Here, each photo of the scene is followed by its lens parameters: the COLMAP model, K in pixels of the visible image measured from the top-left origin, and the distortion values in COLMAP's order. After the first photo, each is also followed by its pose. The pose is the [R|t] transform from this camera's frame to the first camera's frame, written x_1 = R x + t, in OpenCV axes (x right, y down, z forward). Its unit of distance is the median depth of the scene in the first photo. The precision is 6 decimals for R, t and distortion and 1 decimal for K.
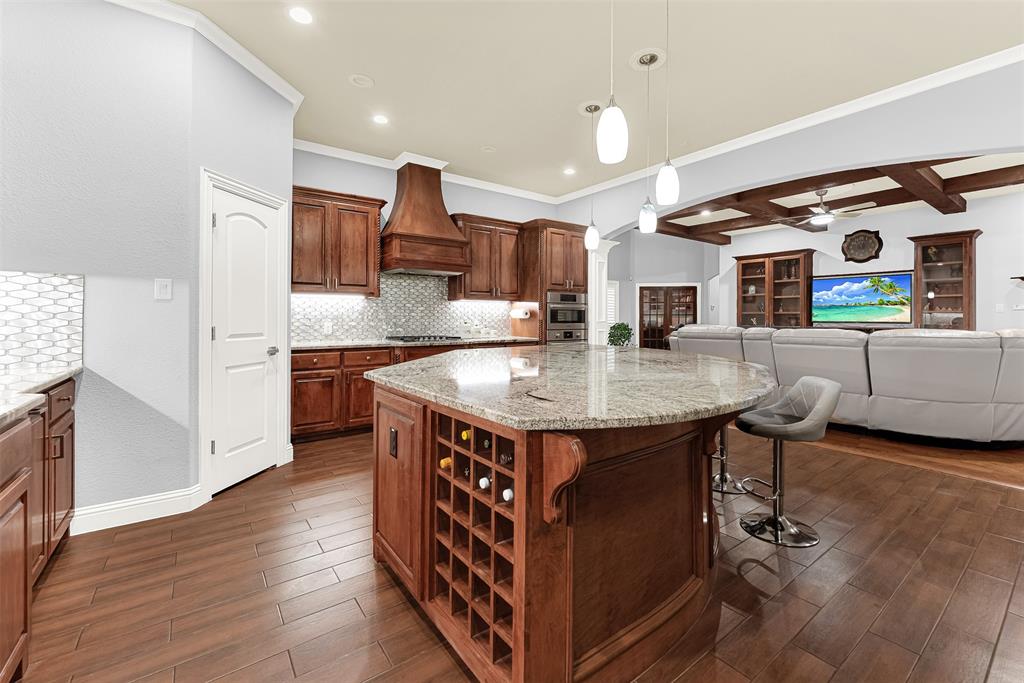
lens RADIAL K [[415.6, 0, 498.4], [0, 415.6, 313.2], [0, 0, 1]] dist [0.000397, -0.000121]
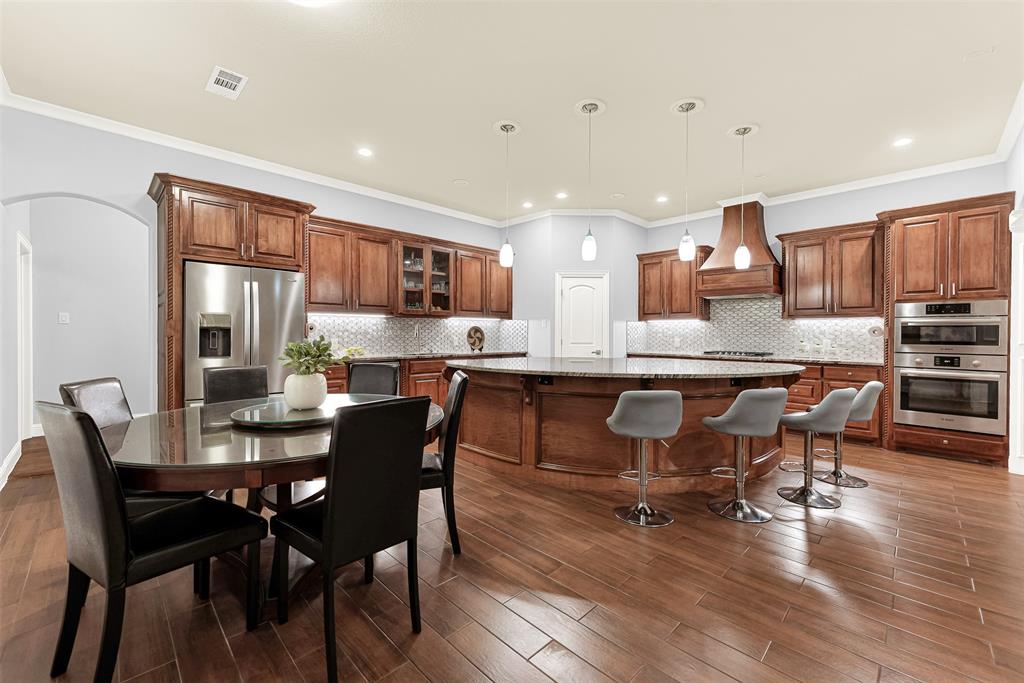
lens RADIAL K [[415.6, 0, 516.2], [0, 415.6, 335.5], [0, 0, 1]] dist [0.000397, -0.000121]
pose [[0.193246, 0.001276, -0.981150, 0.746114], [0.005471, 0.999982, 0.002378, 0.003218], [0.981135, -0.005827, 0.193236, 0.150568]]
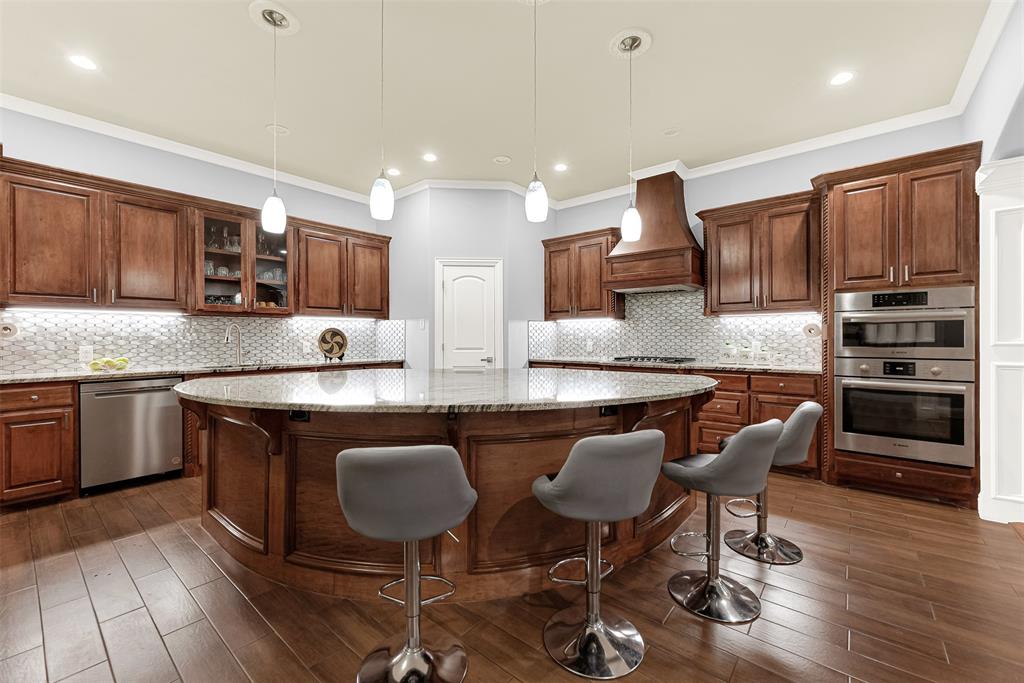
lens RADIAL K [[415.6, 0, 515.3], [0, 415.6, 337.5], [0, 0, 1]] dist [0.000397, -0.000121]
pose [[0.281984, -0.005097, -0.959406, 0.564453], [0.013815, 0.999904, -0.001252, 0.006484], [0.959320, -0.012901, 0.282027, 0.385847]]
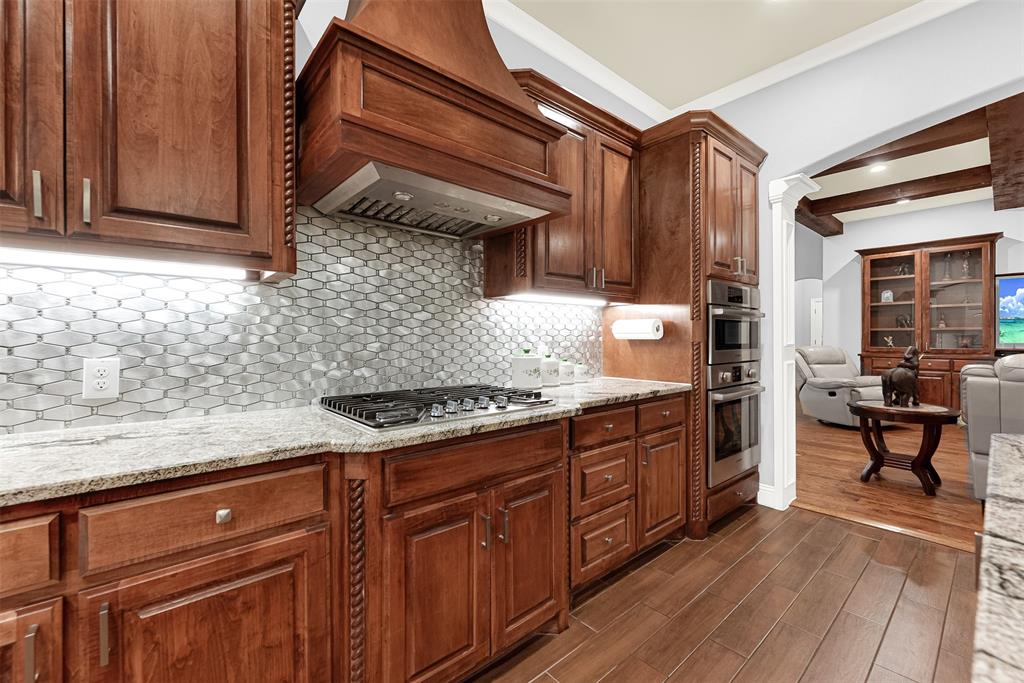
lens RADIAL K [[415.6, 0, 519.5], [0, 415.6, 339.3], [0, 0, 1]] dist [0.000397, -0.000121]
pose [[0.993447, -0.005255, 0.114174, -0.133762], [0.003572, 0.999882, 0.014940, 0.005136], [-0.114239, -0.014435, 0.993348, 0.577572]]
